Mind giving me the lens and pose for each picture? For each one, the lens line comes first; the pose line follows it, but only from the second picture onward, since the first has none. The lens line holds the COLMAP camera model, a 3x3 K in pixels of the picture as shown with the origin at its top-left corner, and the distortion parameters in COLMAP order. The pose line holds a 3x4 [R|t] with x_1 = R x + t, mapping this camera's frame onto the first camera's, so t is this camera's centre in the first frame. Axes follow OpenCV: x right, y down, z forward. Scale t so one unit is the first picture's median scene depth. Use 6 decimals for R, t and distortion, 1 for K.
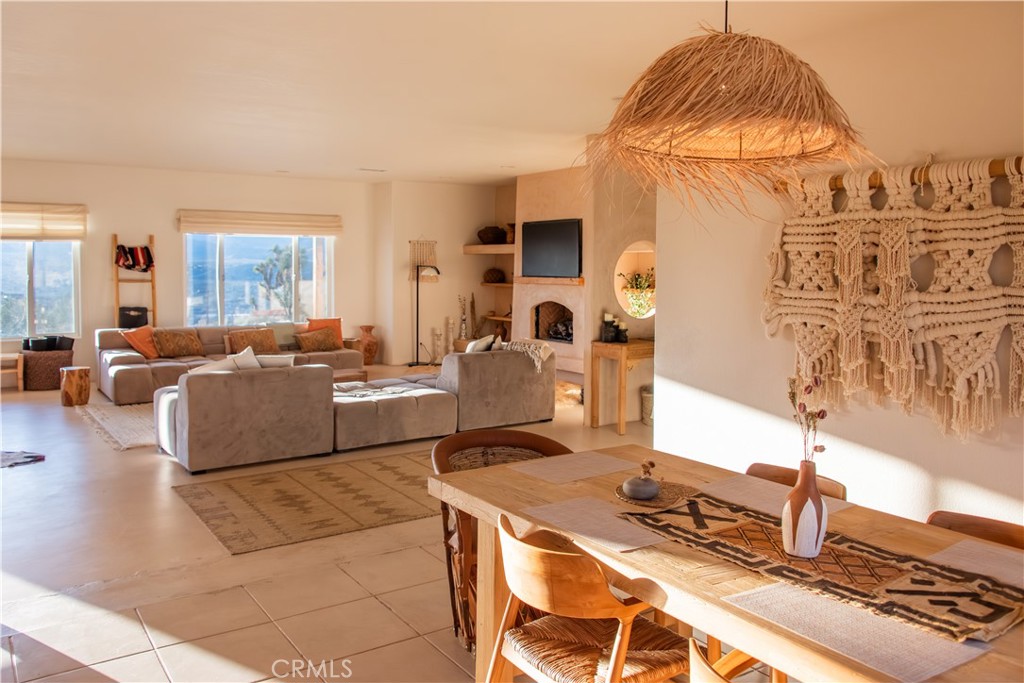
lens RADIAL K [[798.1, 0, 503.7], [0, 798.1, 320.0], [0, 0, 1]] dist [0.041087, 0.005066]
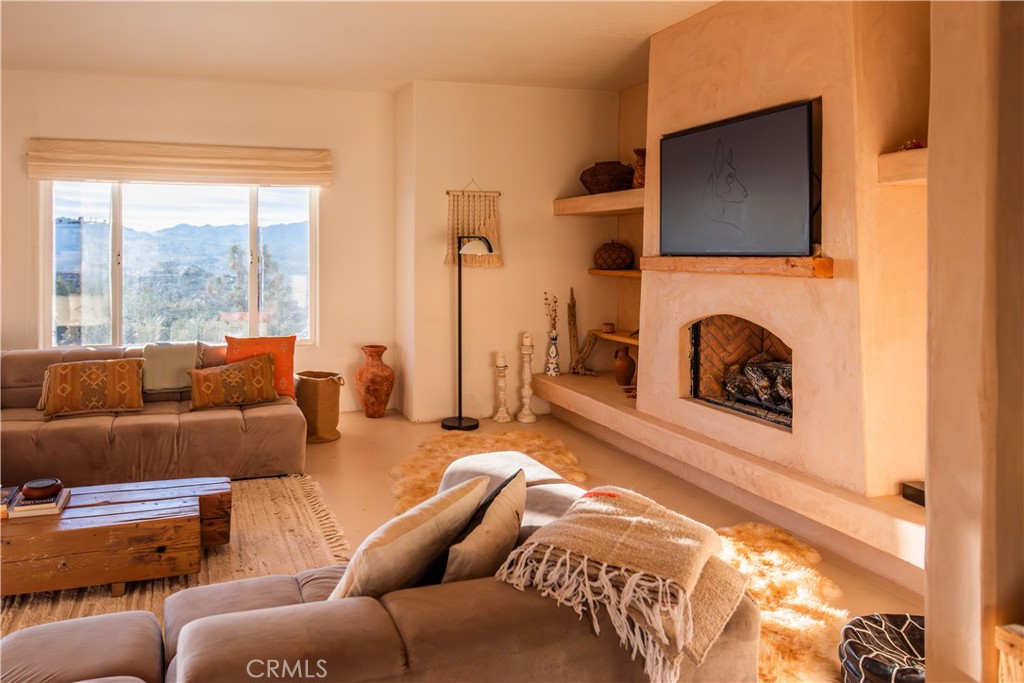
lens RADIAL K [[787.5, 0, 434.0], [0, 787.5, 264.7], [0, 0, 1]] dist [0.037935, -0.012634]
pose [[0.956737, 0.002739, -0.290941, 0.033525], [-0.017811, 0.998632, -0.049171, -0.027885], [0.290408, 0.052226, 0.955477, 0.593994]]
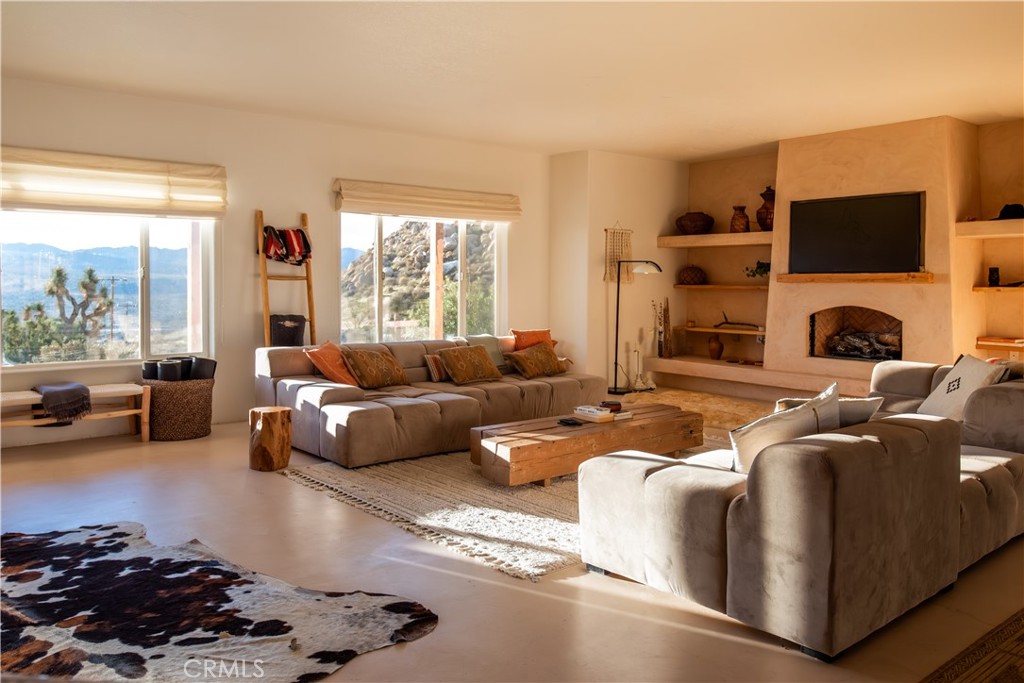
lens RADIAL K [[787.5, 0, 485.8], [0, 787.5, 312.7], [0, 0, 1]] dist [0.037935, -0.012634]
pose [[0.995383, -0.002365, 0.095953, -0.366604], [0.005059, 0.999600, -0.027837, 0.001623], [-0.095849, 0.028194, 0.994997, 0.316626]]
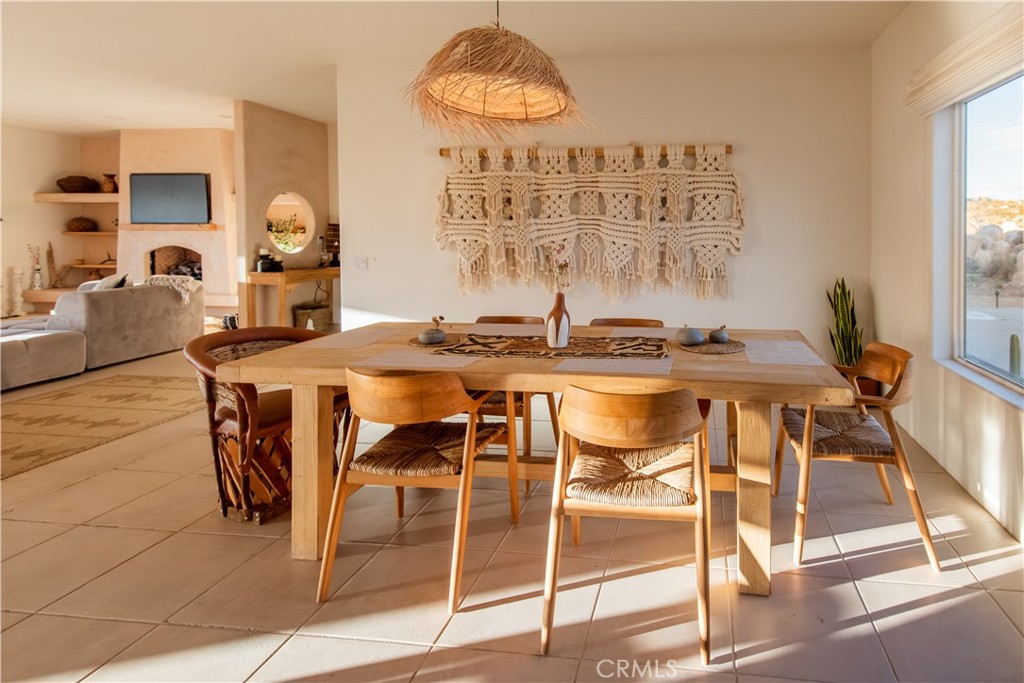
lens RADIAL K [[514.9, 0, 643.7], [0, 514.9, 249.2], [0, 0, 1]] dist [0.019590, -0.004556]
pose [[0.645107, -0.022813, 0.763752, -0.076453], [0.047786, 0.998802, -0.010530, 0.021741], [-0.762597, 0.043290, 0.645424, 0.029564]]
